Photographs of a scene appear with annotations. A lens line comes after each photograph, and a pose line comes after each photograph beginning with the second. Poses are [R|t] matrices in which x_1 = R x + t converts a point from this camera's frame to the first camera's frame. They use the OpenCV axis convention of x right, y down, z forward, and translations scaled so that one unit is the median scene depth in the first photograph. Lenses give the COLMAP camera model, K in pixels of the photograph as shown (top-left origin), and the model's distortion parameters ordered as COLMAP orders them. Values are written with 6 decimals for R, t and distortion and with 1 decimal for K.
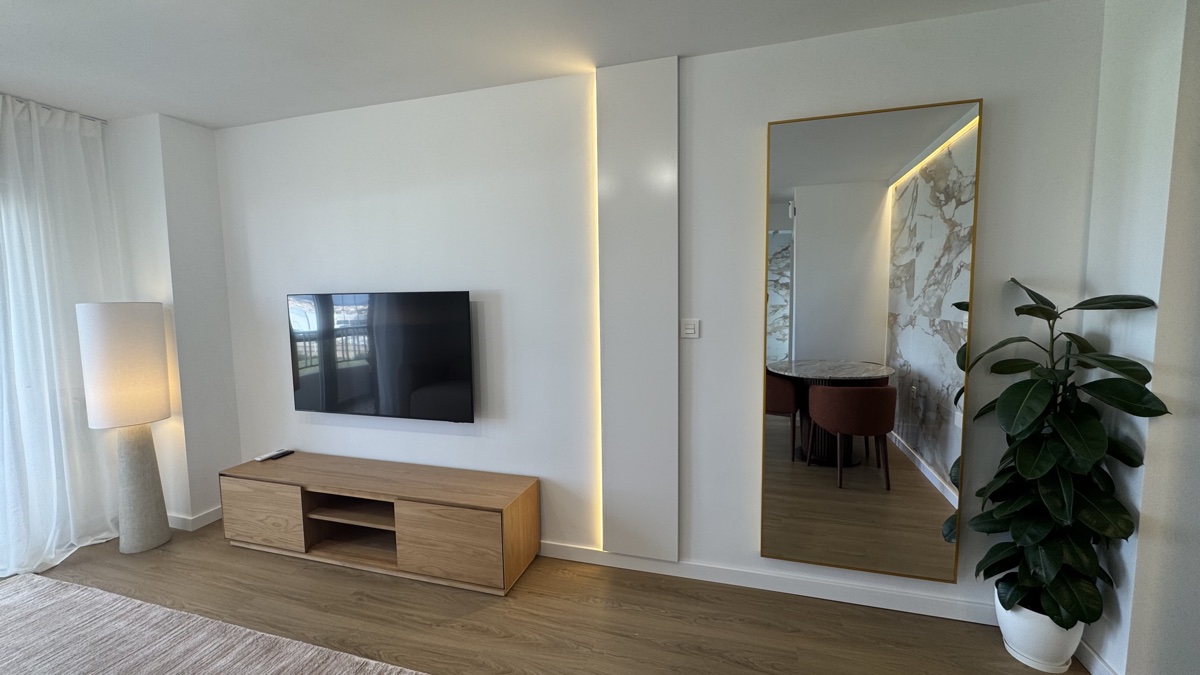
lens RADIAL K [[478.9, 0, 594.7], [0, 478.9, 337.8], [0, 0, 1]] dist [-0.005925, 0.000593]
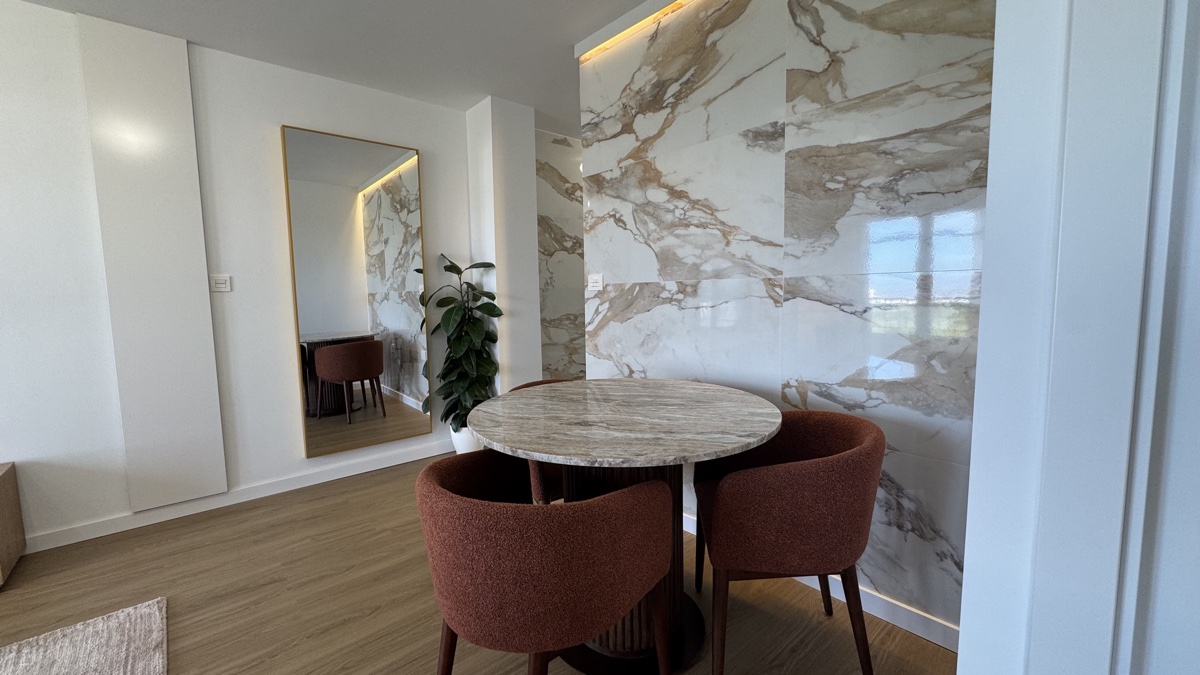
lens RADIAL K [[478.9, 0, 599.0], [0, 478.9, 334.2], [0, 0, 1]] dist [-0.005925, 0.000593]
pose [[0.519804, -0.069193, 0.851479, -0.272734], [0.085088, 0.995952, 0.028989, 0.128105], [-0.850038, 0.057382, 0.523587, -0.316057]]
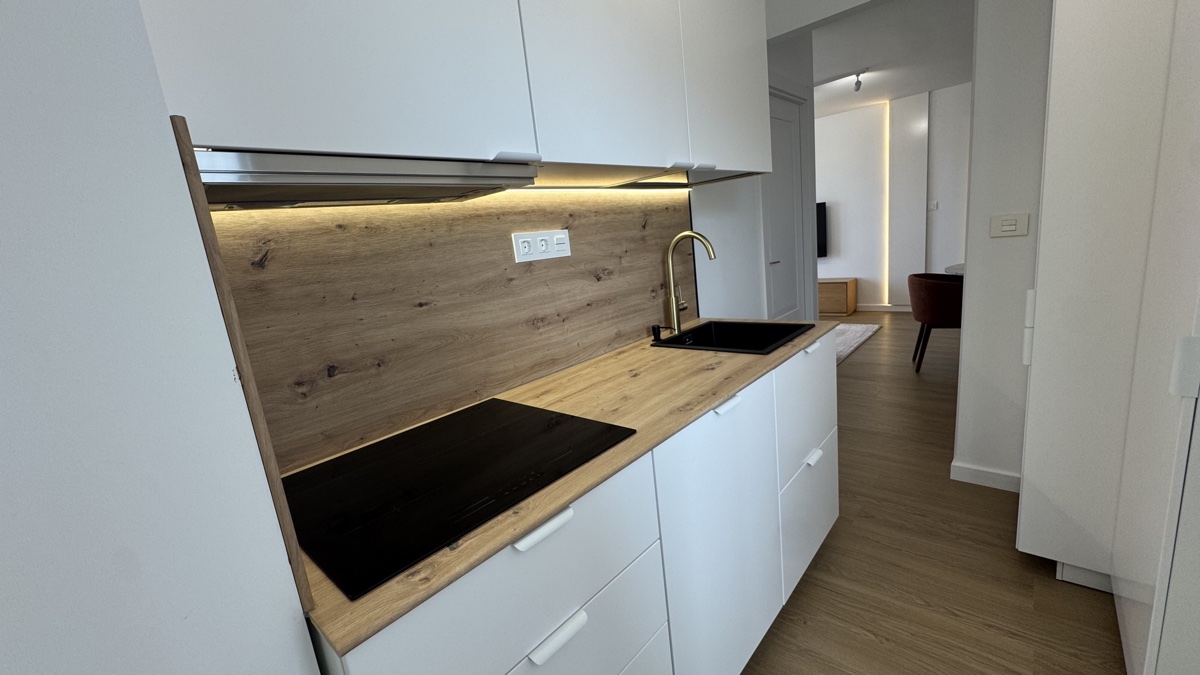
lens RADIAL K [[478.9, 0, 602.8], [0, 478.9, 334.0], [0, 0, 1]] dist [-0.005925, 0.000593]
pose [[0.909626, -0.001711, -0.415424, -0.276180], [0.062093, 0.989318, 0.131885, 0.174967], [0.410761, -0.145761, 0.900016, -1.712813]]
